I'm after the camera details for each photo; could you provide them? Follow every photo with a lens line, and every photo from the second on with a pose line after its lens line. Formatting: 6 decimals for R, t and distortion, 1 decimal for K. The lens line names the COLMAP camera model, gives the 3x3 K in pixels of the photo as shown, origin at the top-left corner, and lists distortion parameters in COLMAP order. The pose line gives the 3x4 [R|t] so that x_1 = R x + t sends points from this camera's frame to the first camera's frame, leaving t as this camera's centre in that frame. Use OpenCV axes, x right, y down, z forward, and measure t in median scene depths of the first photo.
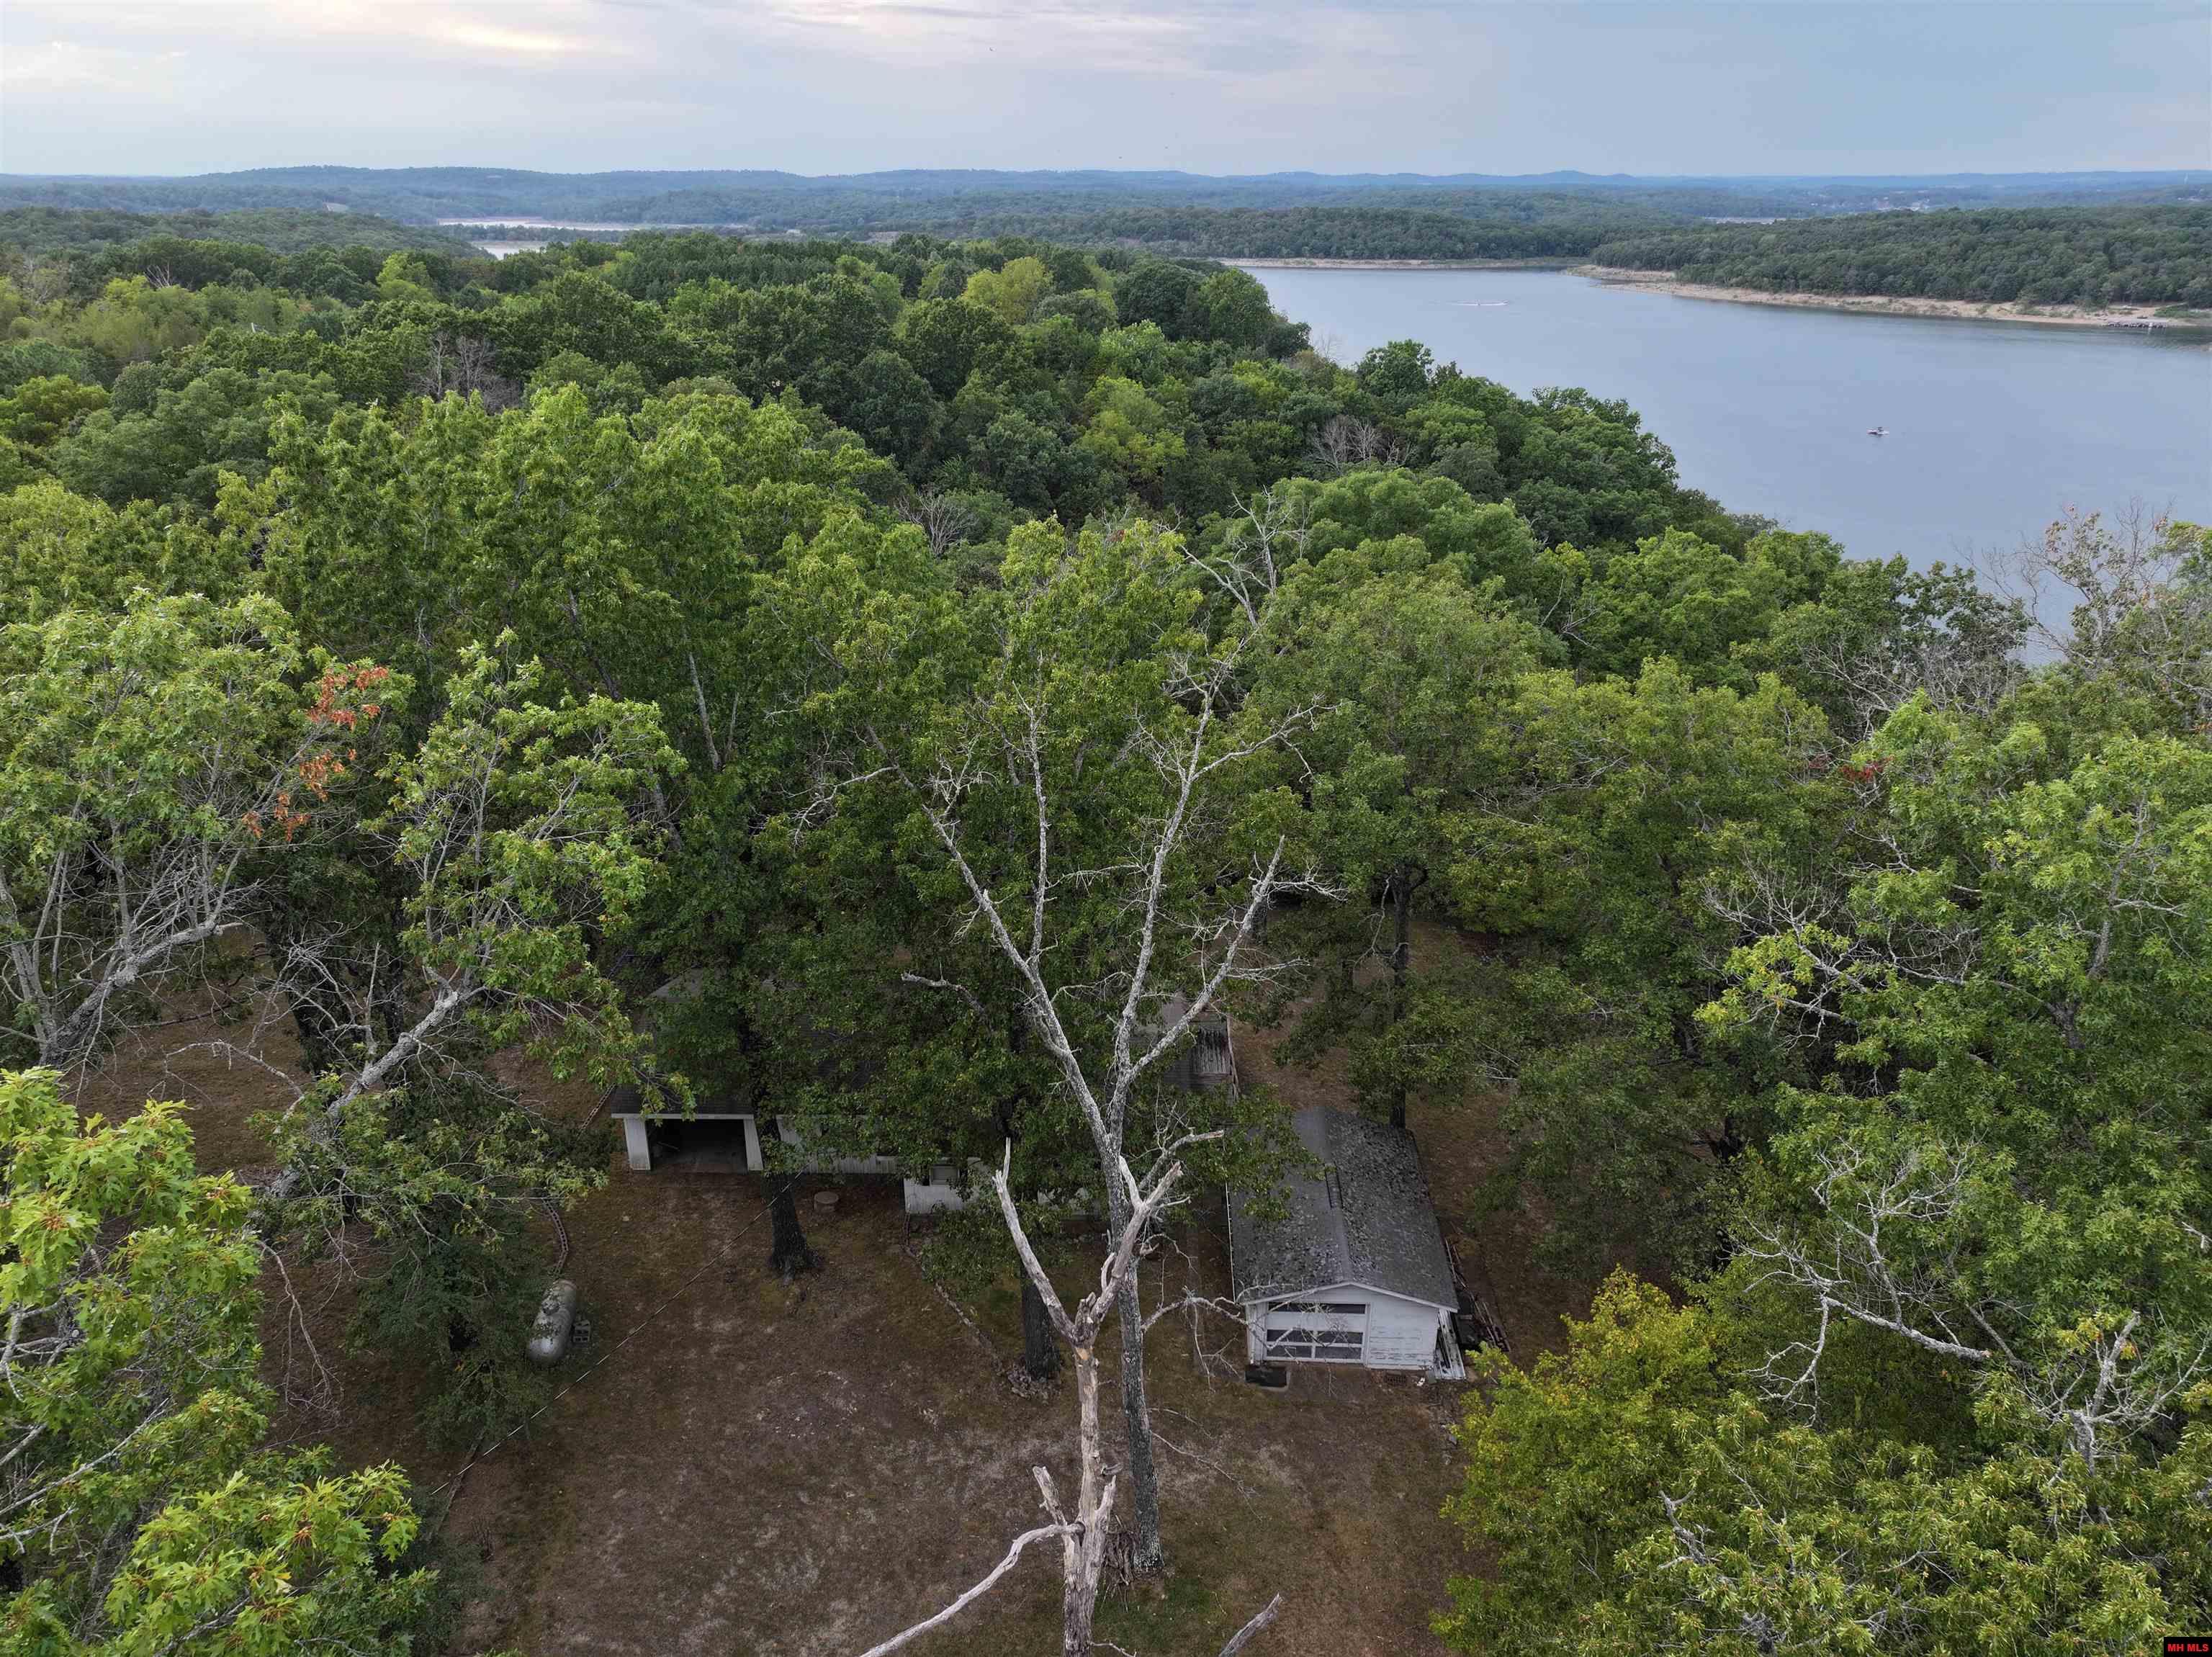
lens RADIAL K [[1542.3, 0, 1108.7], [0, 1542.3, 808.7], [0, 0, 1]] dist [-0.004400, 0.021317]
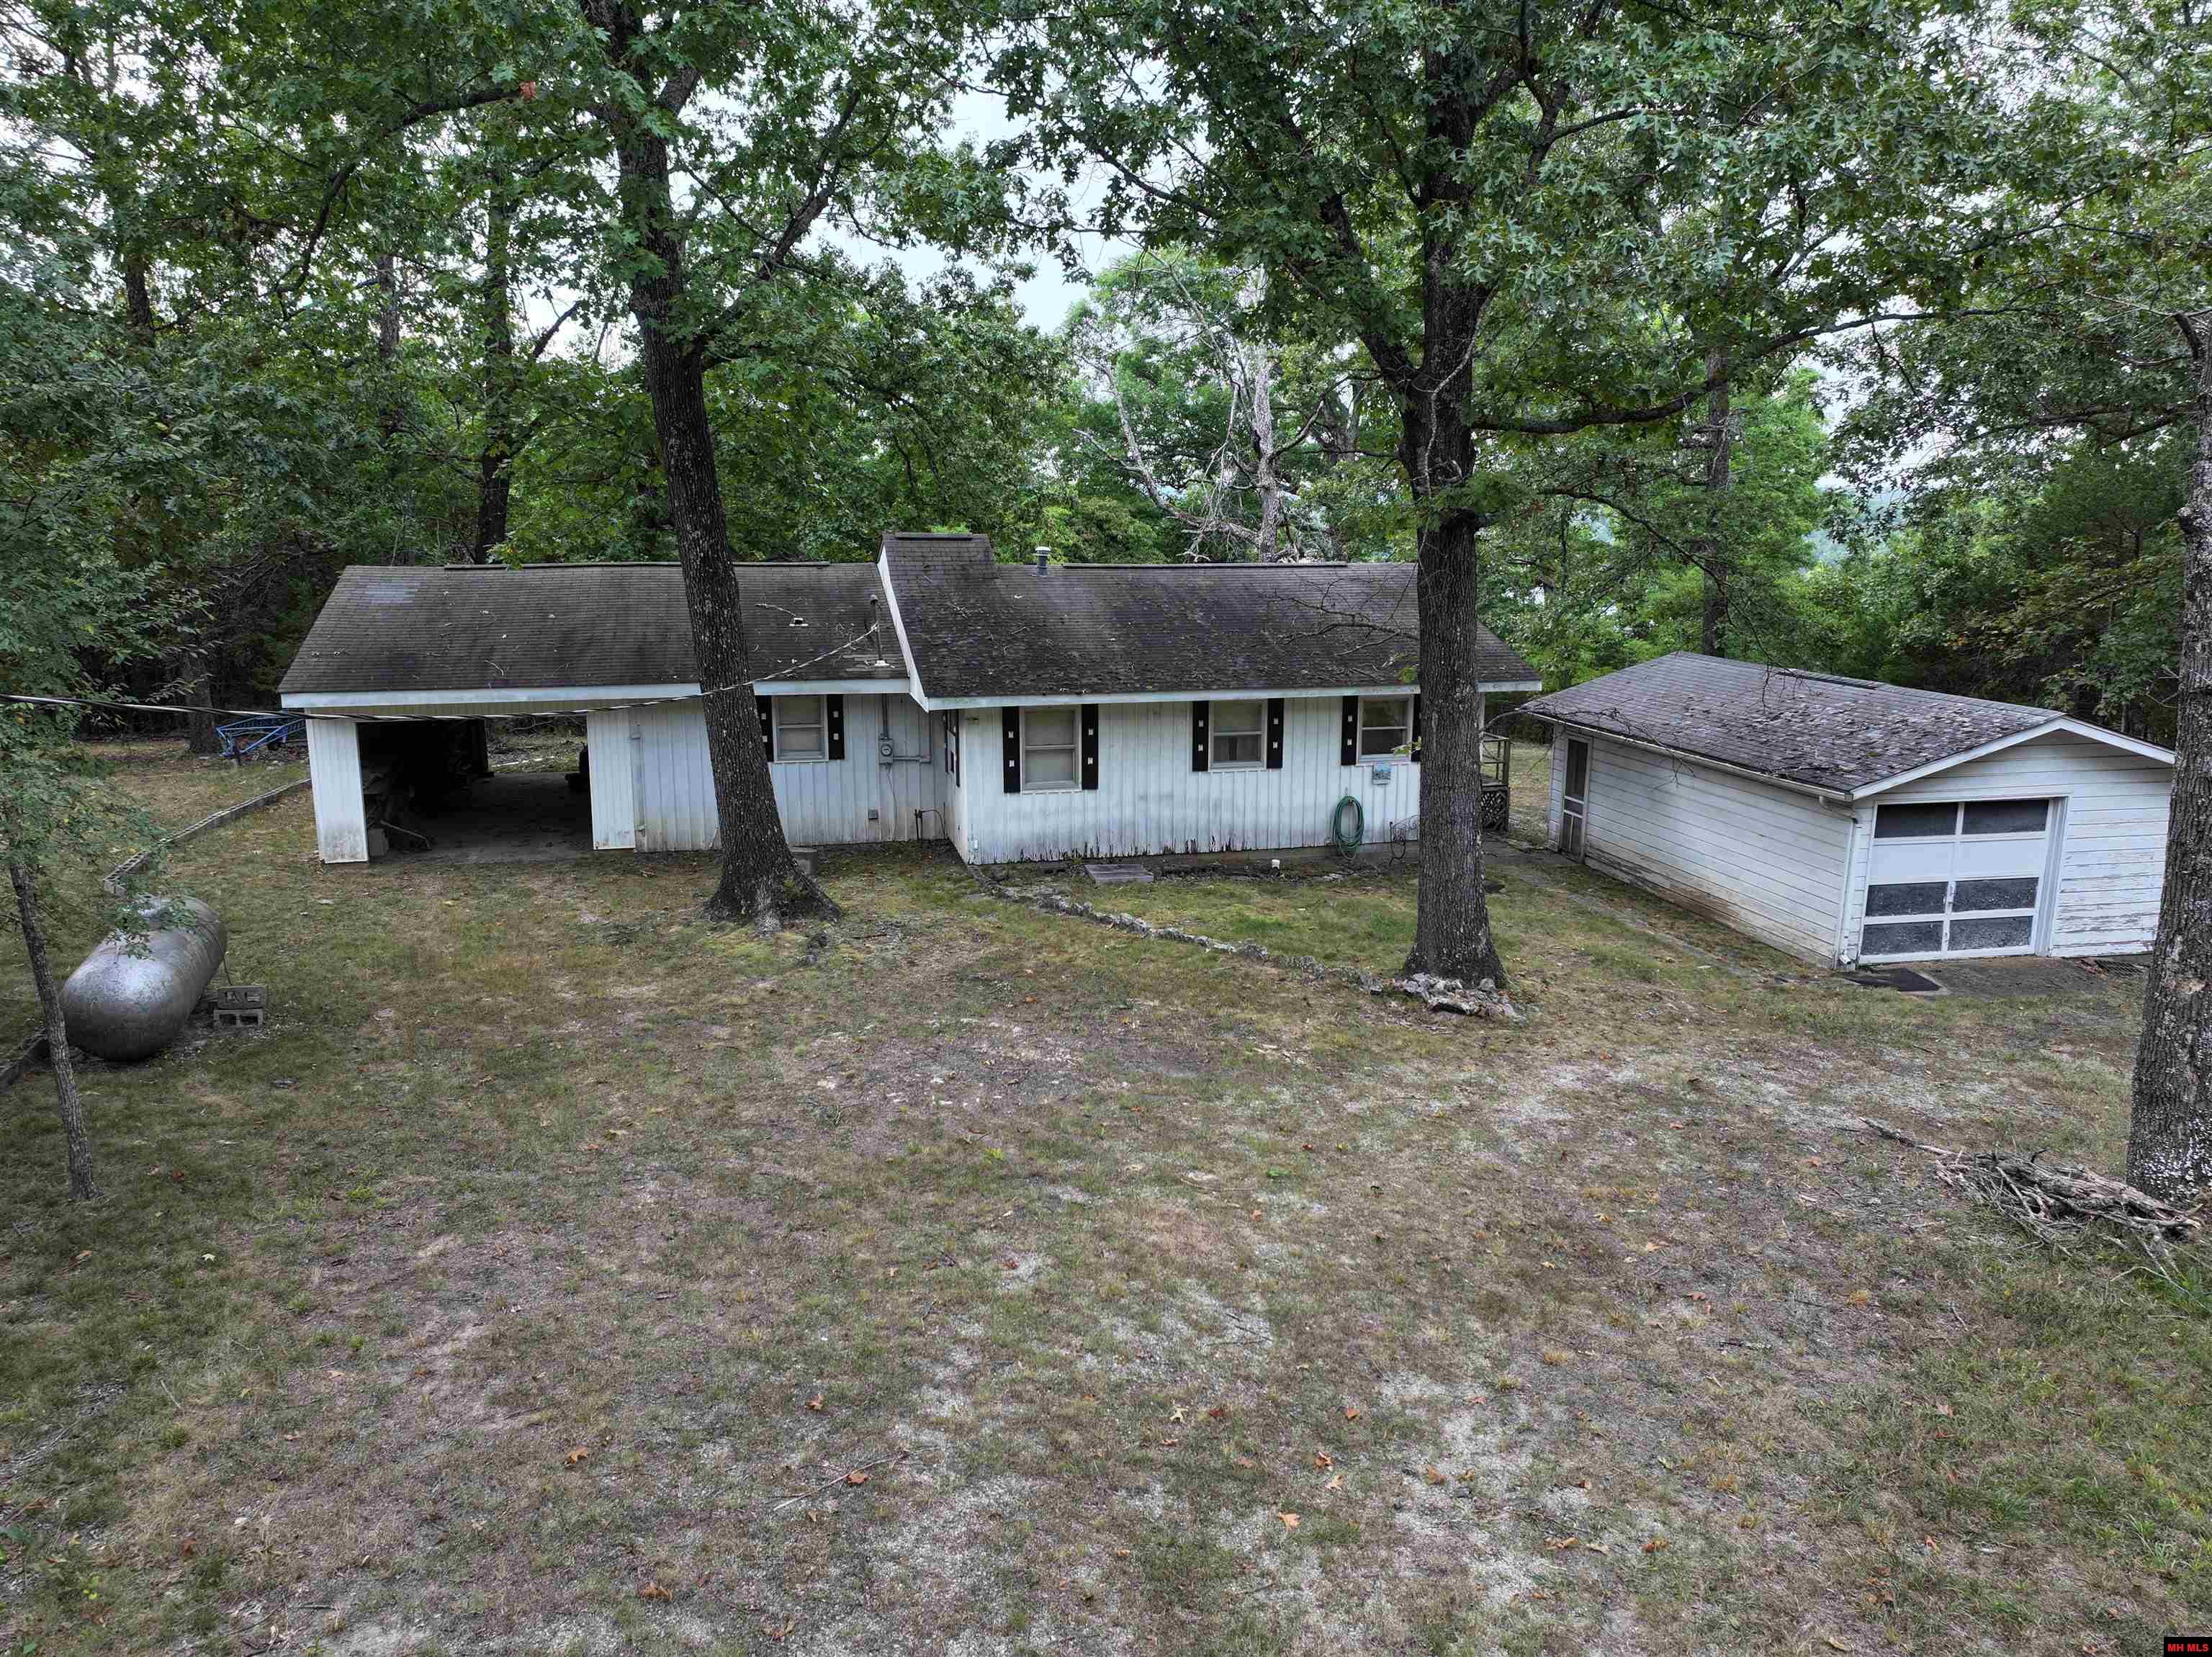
lens RADIAL K [[1542.3, 0, 1104.6], [0, 1542.3, 817.3], [0, 0, 1]] dist [-0.004400, 0.021317]
pose [[0.968384, -0.048869, 0.244631, -0.270455], [0.091632, 0.981756, -0.166609, 0.435253], [-0.232026, 0.183758, 0.955195, 0.703045]]
